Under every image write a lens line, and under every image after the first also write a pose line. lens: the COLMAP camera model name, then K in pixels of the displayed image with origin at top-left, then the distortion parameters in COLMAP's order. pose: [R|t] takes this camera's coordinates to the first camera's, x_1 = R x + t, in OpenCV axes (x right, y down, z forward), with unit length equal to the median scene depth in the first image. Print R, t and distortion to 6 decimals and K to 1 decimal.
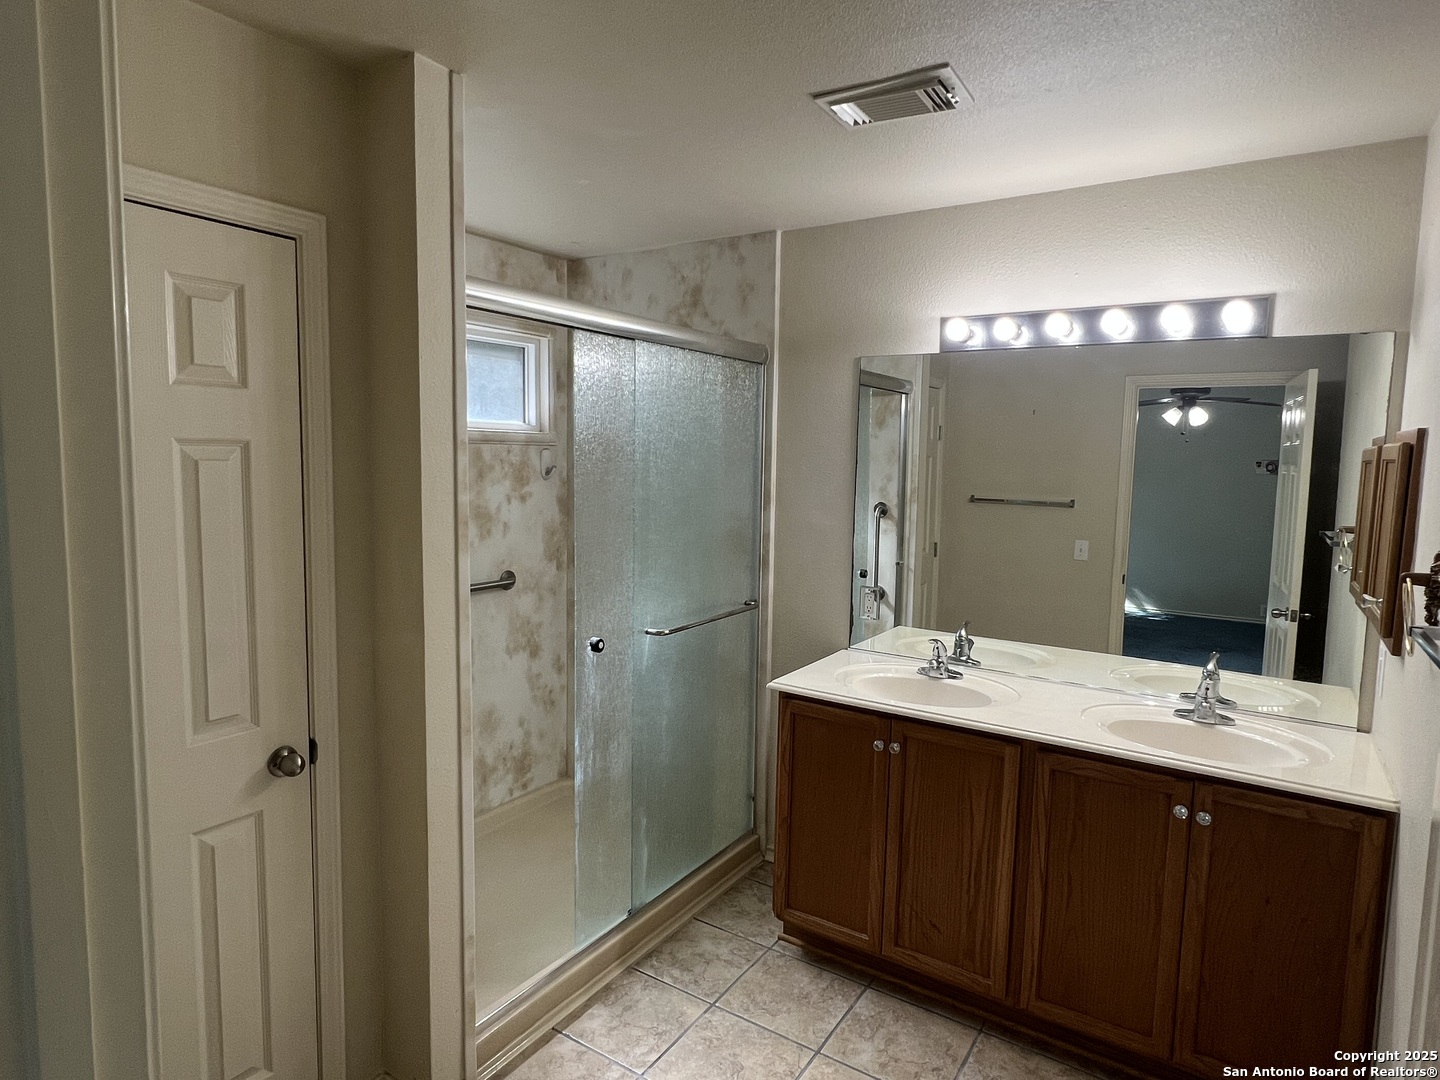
lens RADIAL K [[824.8, 0, 720.2], [0, 824.8, 536.5], [0, 0, 1]] dist [-0.001655, -0.000461]
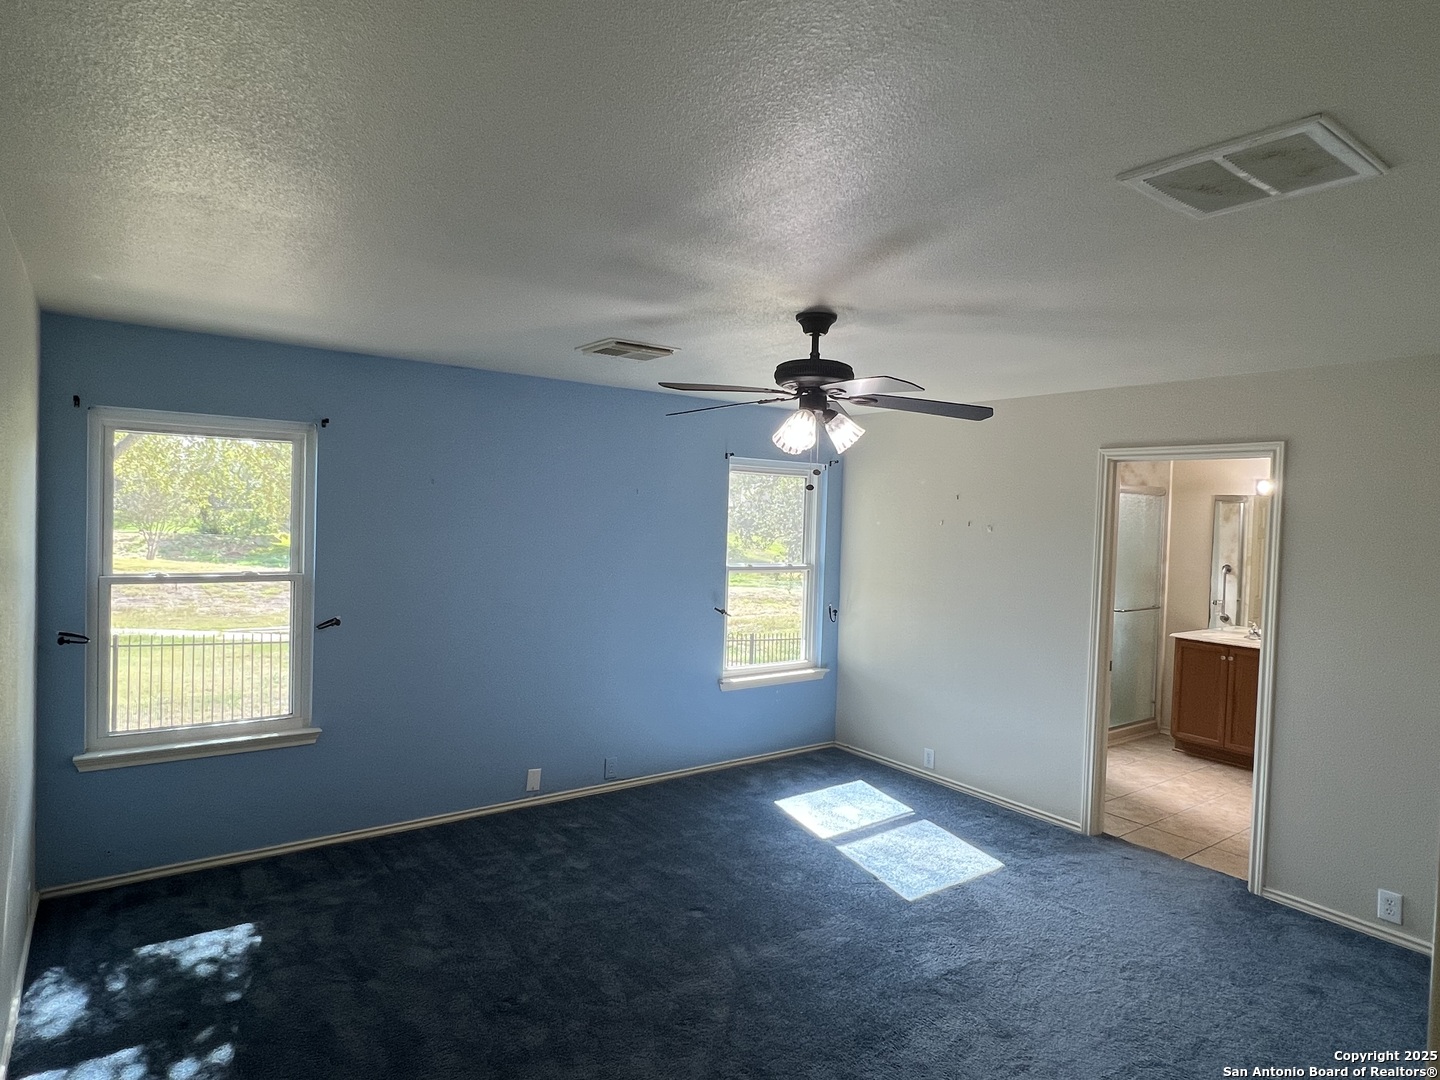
lens RADIAL K [[824.8, 0, 719.1], [0, 824.8, 540.2], [0, 0, 1]] dist [-0.001655, -0.000461]
pose [[0.933992, 0.021885, -0.356624, -0.203179], [-0.050090, 0.996286, -0.070044, 0.089940], [0.353766, 0.083283, 0.931619, -1.091218]]
